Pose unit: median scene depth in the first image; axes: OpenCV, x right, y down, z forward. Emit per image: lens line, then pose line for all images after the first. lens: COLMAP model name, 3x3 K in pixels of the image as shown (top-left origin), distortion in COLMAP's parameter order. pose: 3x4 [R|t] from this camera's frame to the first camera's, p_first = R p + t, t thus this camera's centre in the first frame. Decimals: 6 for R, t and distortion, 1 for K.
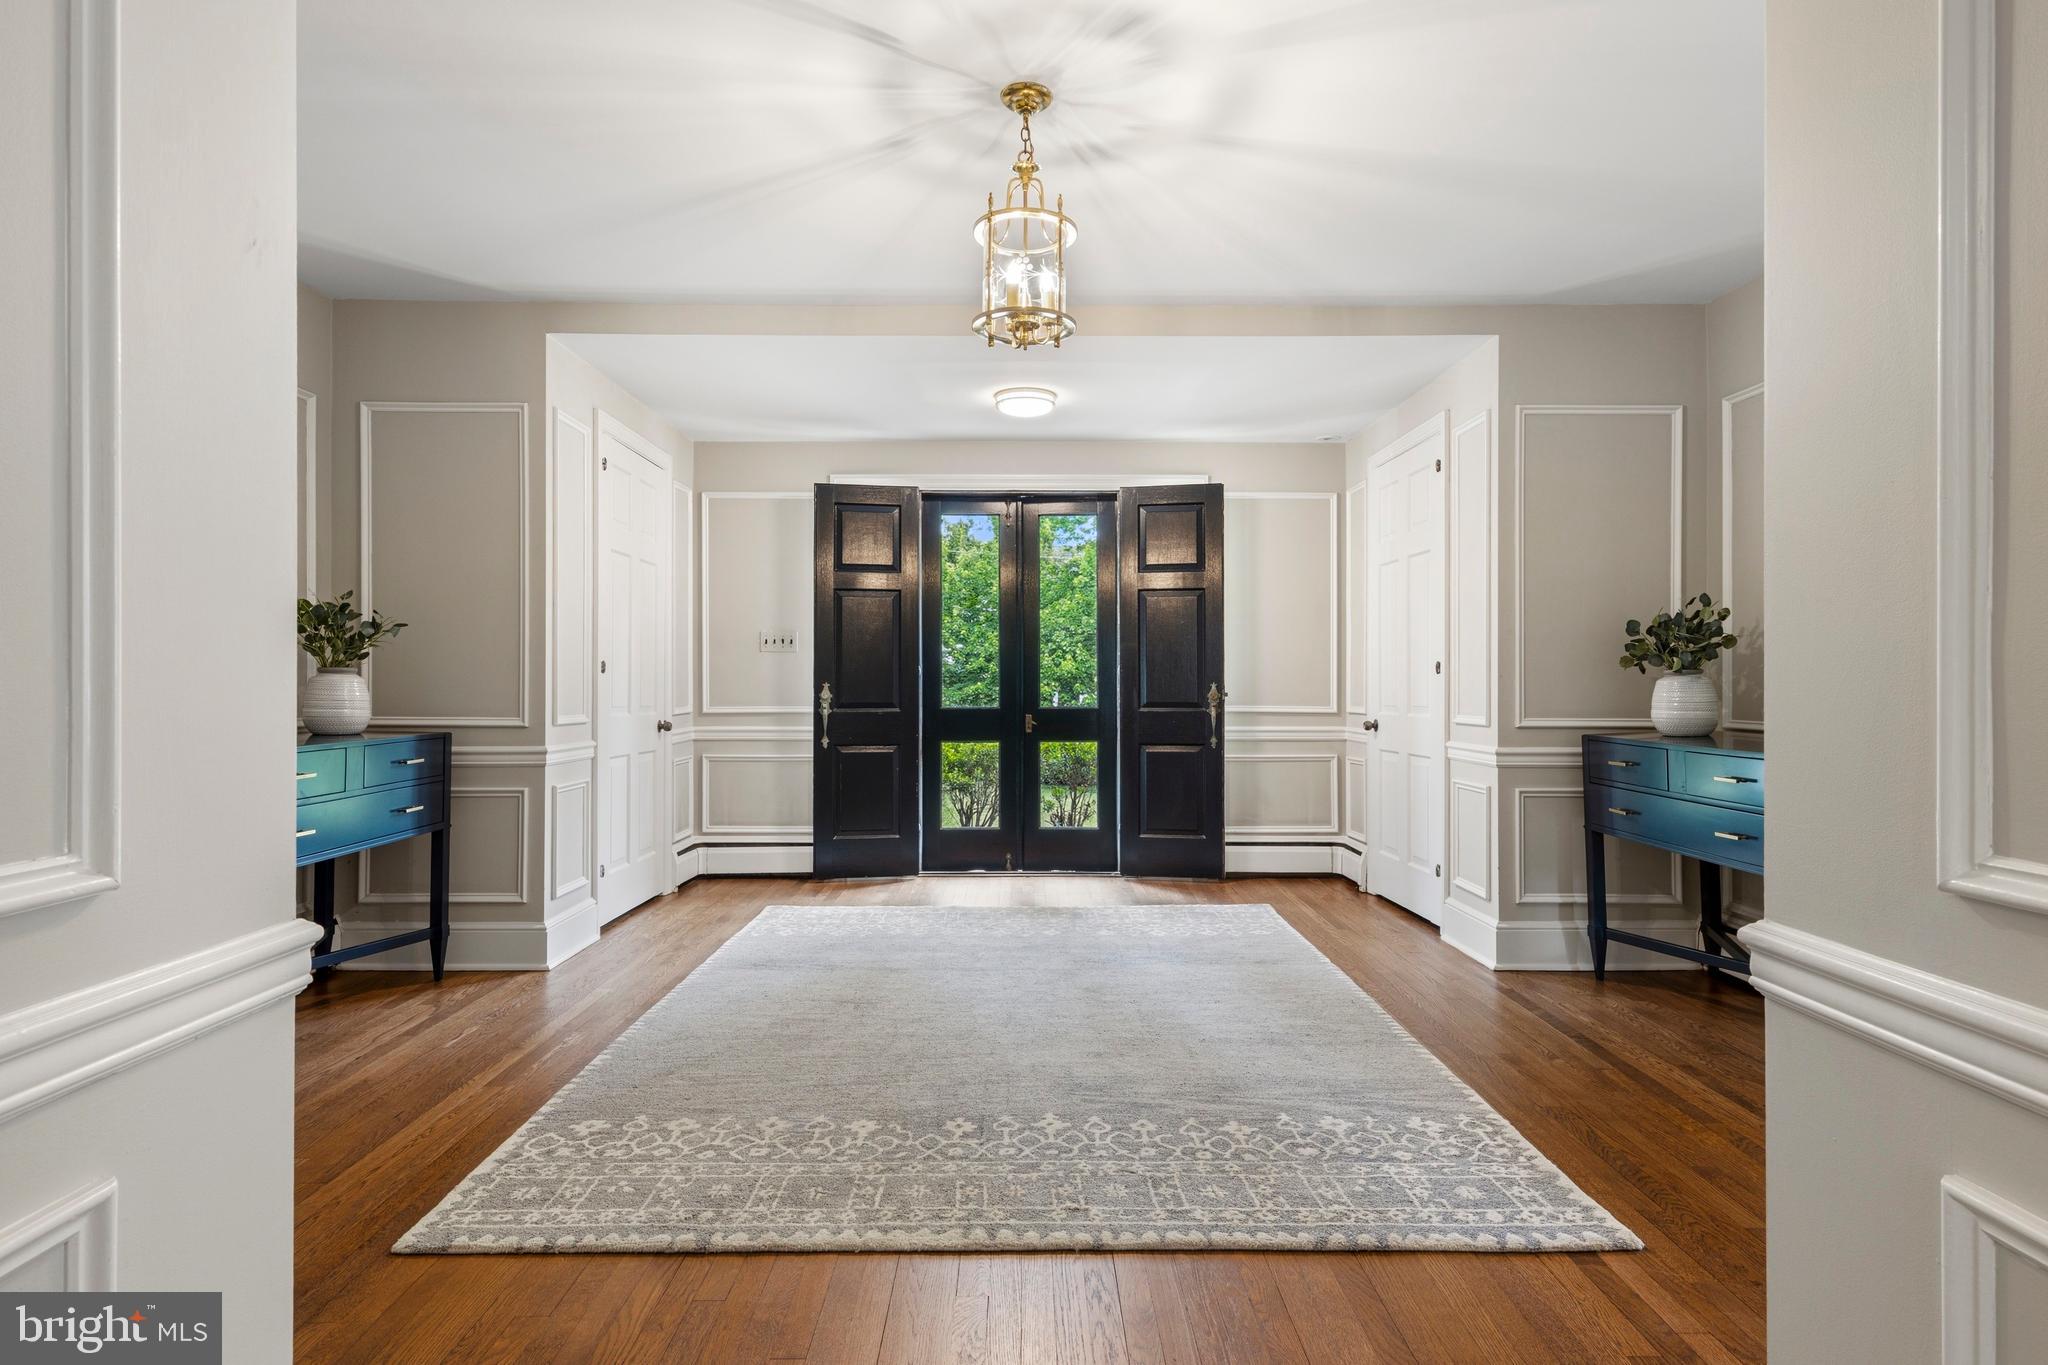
lens RADIAL K [[1042.5, 0, 1024.0], [0, 1042.5, 682.5], [0, 0, 1]] dist [0.006157, -0.000468]
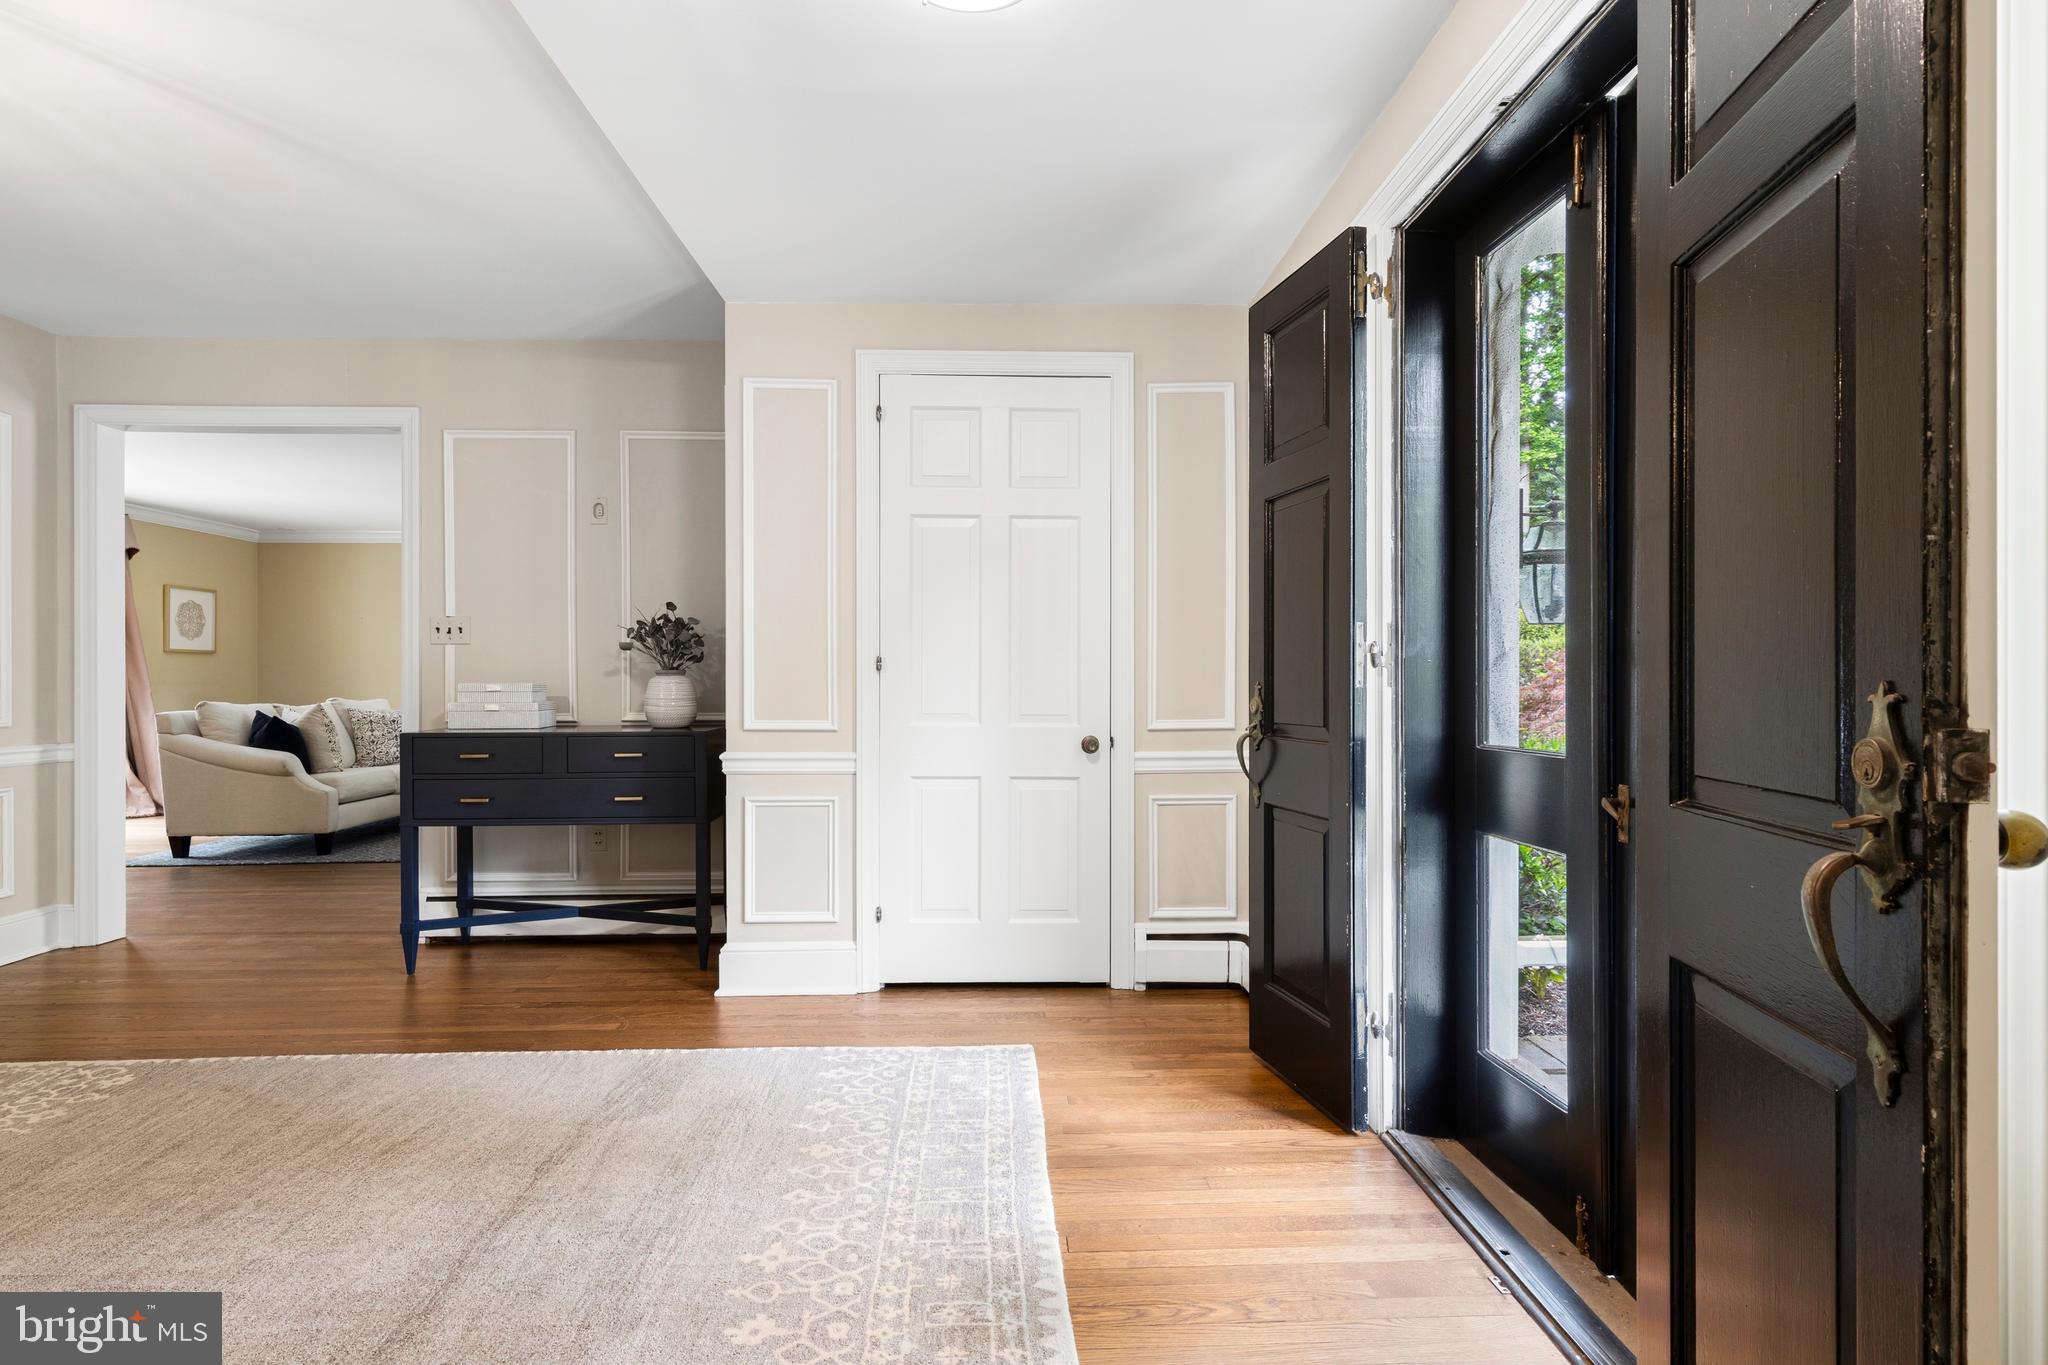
lens RADIAL K [[1042.5, 0, 1024.0], [0, 1042.5, 682.5], [0, 0, 1]] dist [0.006157, -0.000468]
pose [[0.026868, 0.000958, -0.999639, 0.688264], [0.001874, 0.999998, 0.001009, -0.000981], [0.999637, -0.001900, 0.026866, 1.833758]]
